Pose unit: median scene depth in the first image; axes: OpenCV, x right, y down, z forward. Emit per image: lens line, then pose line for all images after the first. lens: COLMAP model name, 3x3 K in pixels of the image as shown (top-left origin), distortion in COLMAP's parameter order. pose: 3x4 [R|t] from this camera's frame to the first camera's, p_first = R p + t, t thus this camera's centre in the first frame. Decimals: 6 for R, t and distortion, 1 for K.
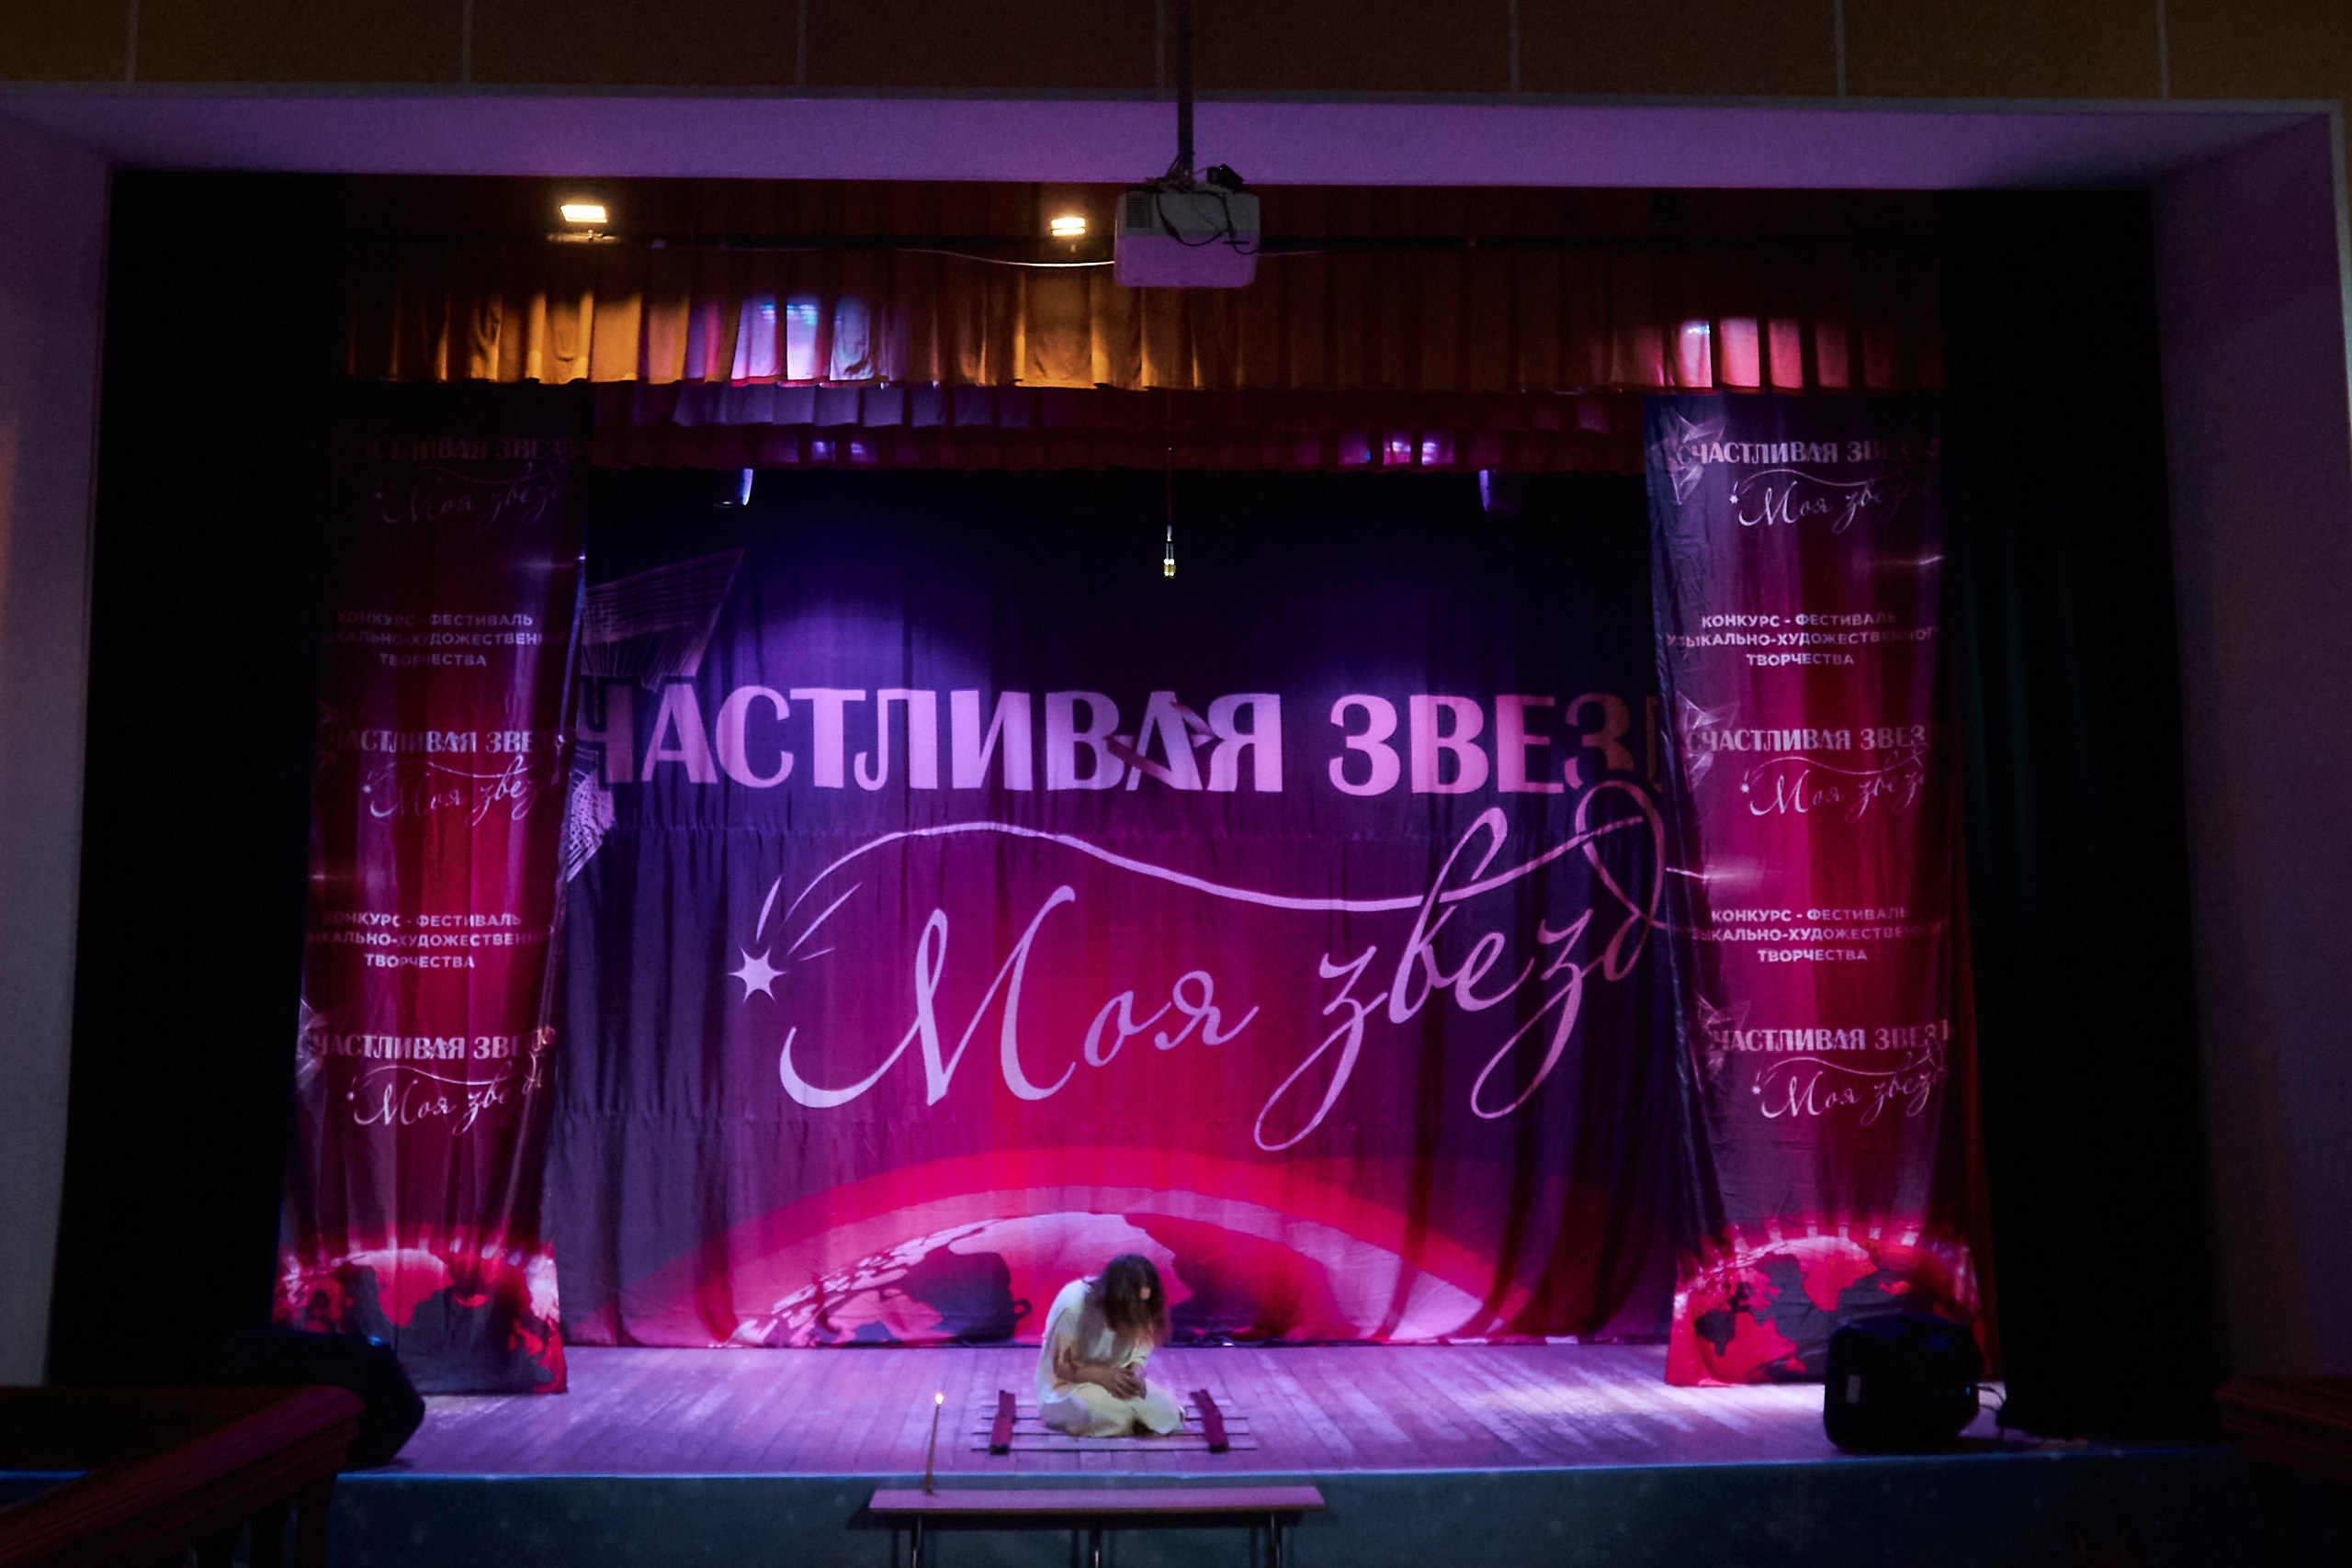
lens RADIAL K [[3015.6, 0, 1183.2], [0, 3015.6, 618.9], [0, 0, 1]] dist [-0.043605, 0.023280]
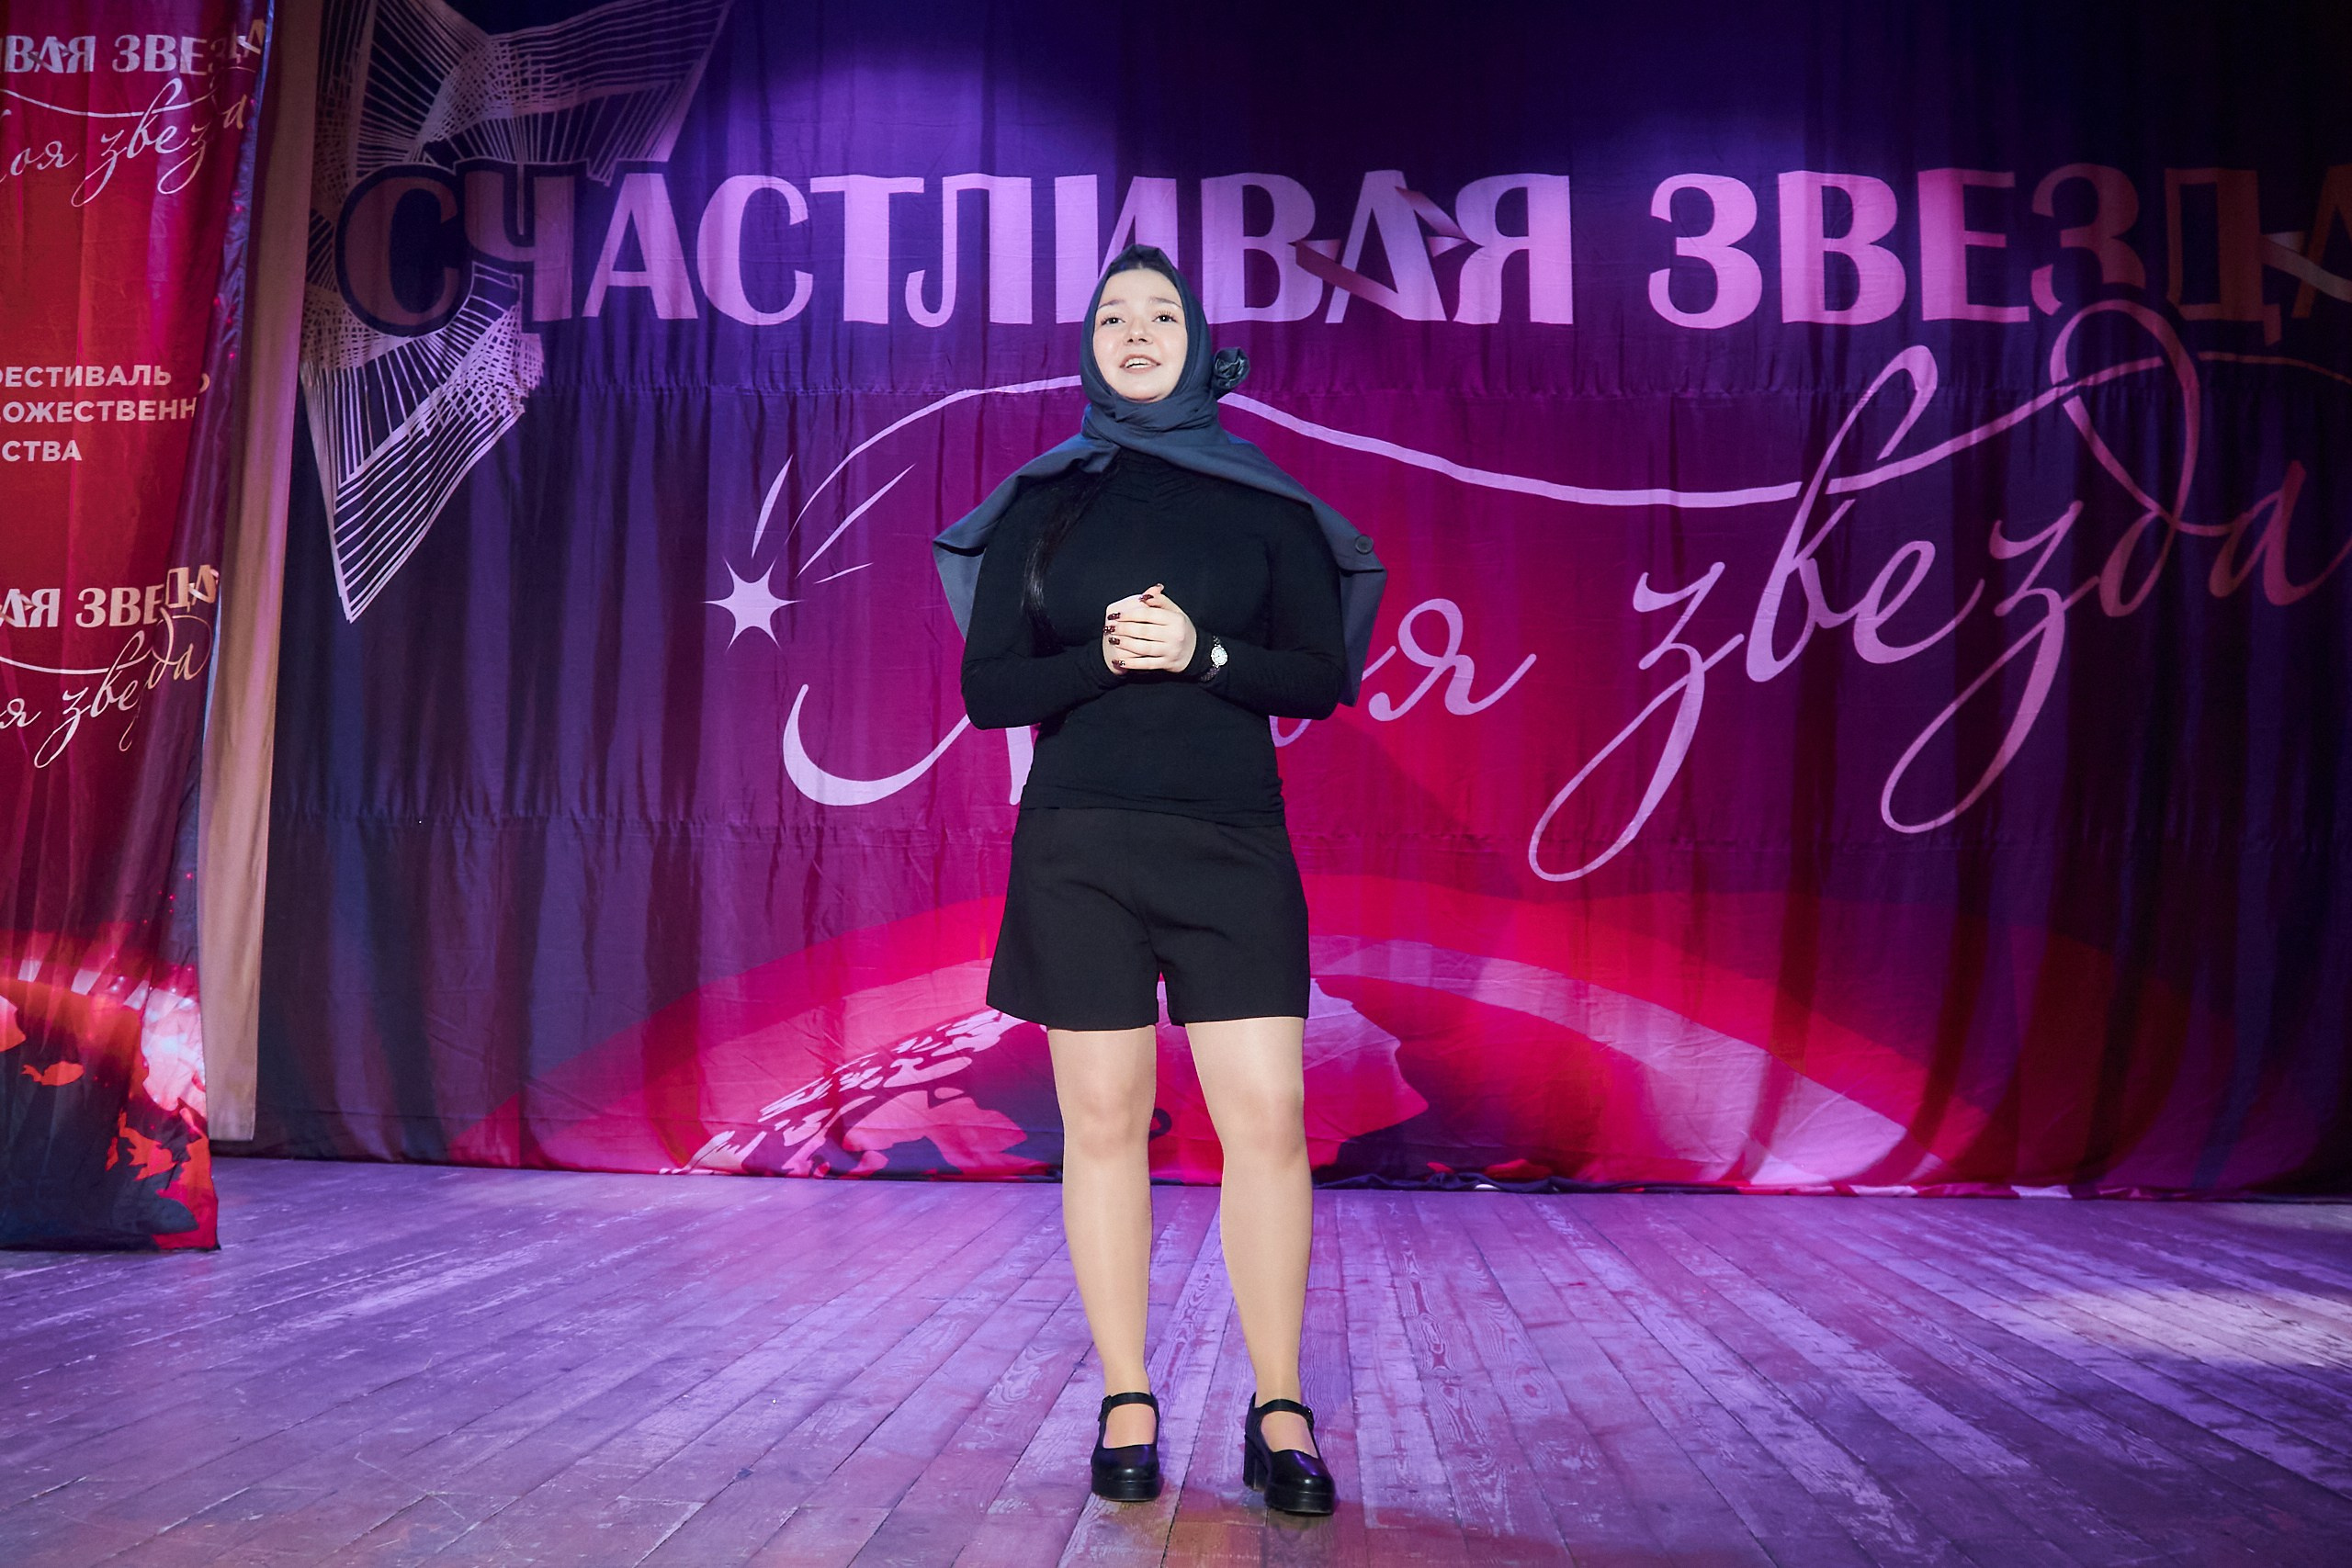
lens RADIAL K [[2445.5, 0, 1143.1], [0, 2445.5, 761.0], [0, 0, 1]] dist [-0.033393, 0.042115]
pose [[0.993297, 0.003330, -0.115542, 0.002753], [0.004294, 0.997832, 0.065674, 0.116088], [0.115510, -0.065730, 0.991129, 0.481331]]
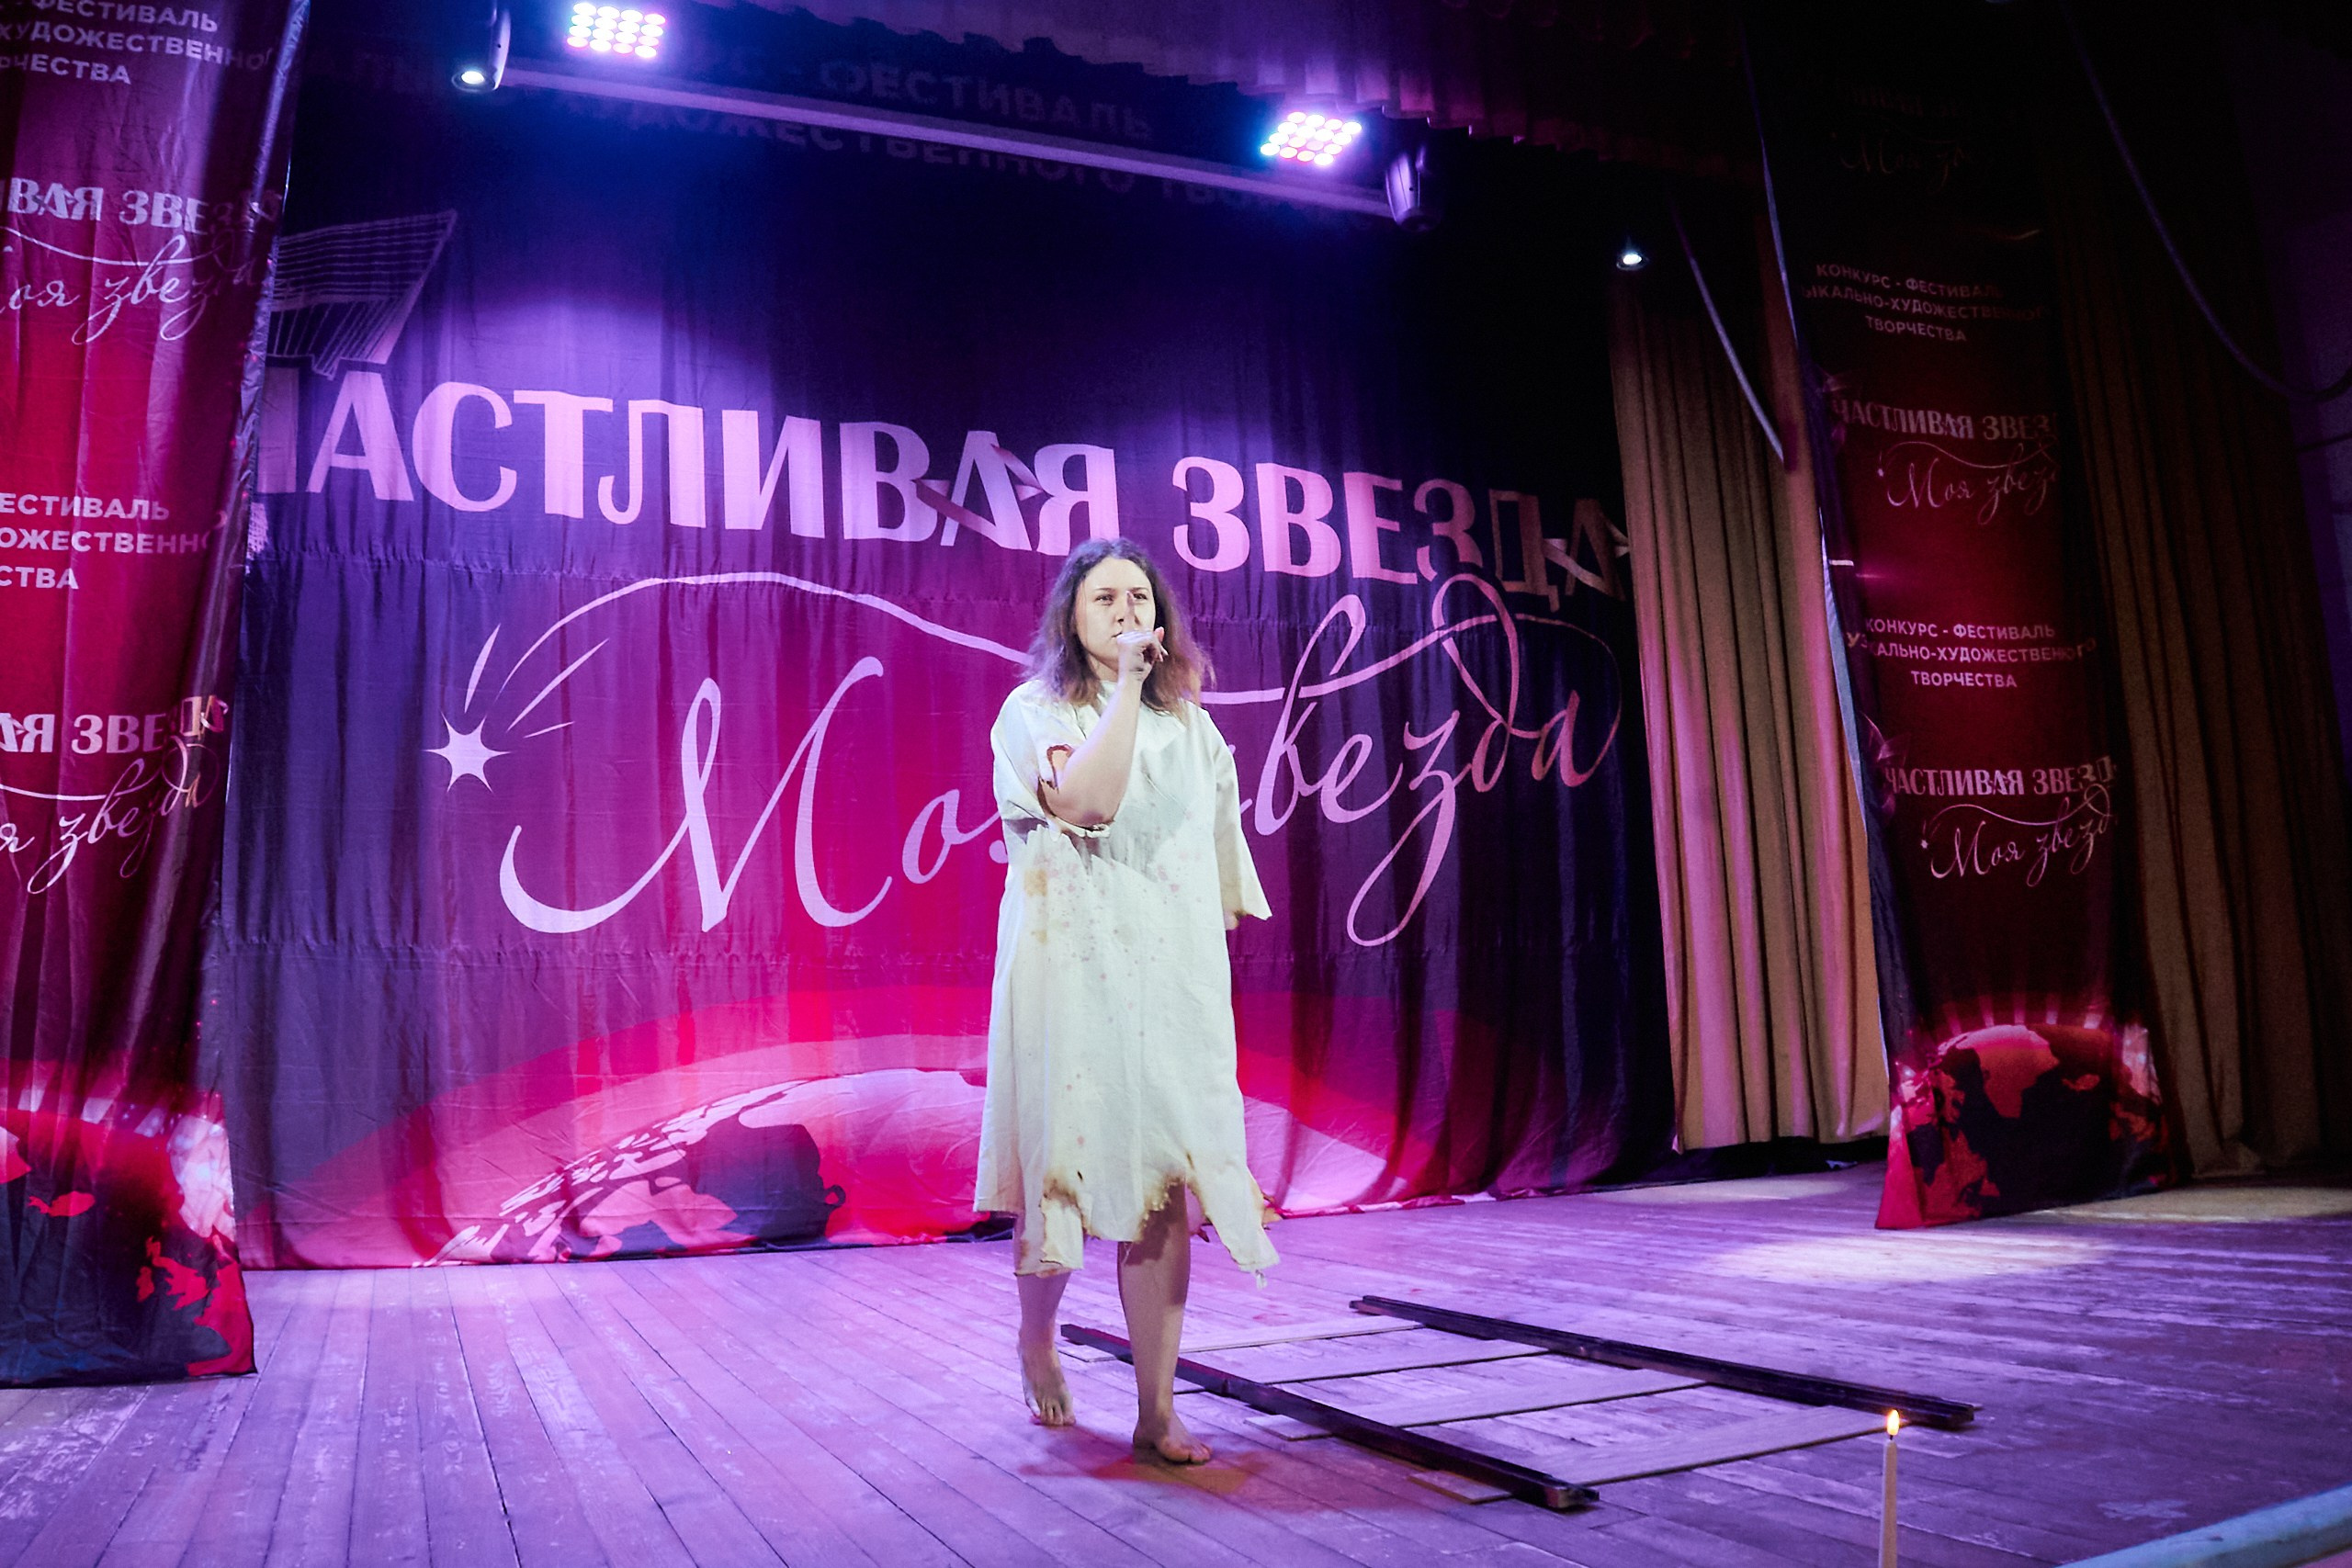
lens RADIAL K [[1861.9, 0, 1148.2], [0, 1861.9, 758.7], [0, 0, 1]] dist [-0.184680, 0.081514]
pose [[0.938879, 0.025129, 0.343330, -0.135860], [-0.020171, 0.999634, -0.018004, 0.122236], [-0.343657, 0.009978, 0.939042, 0.524117]]
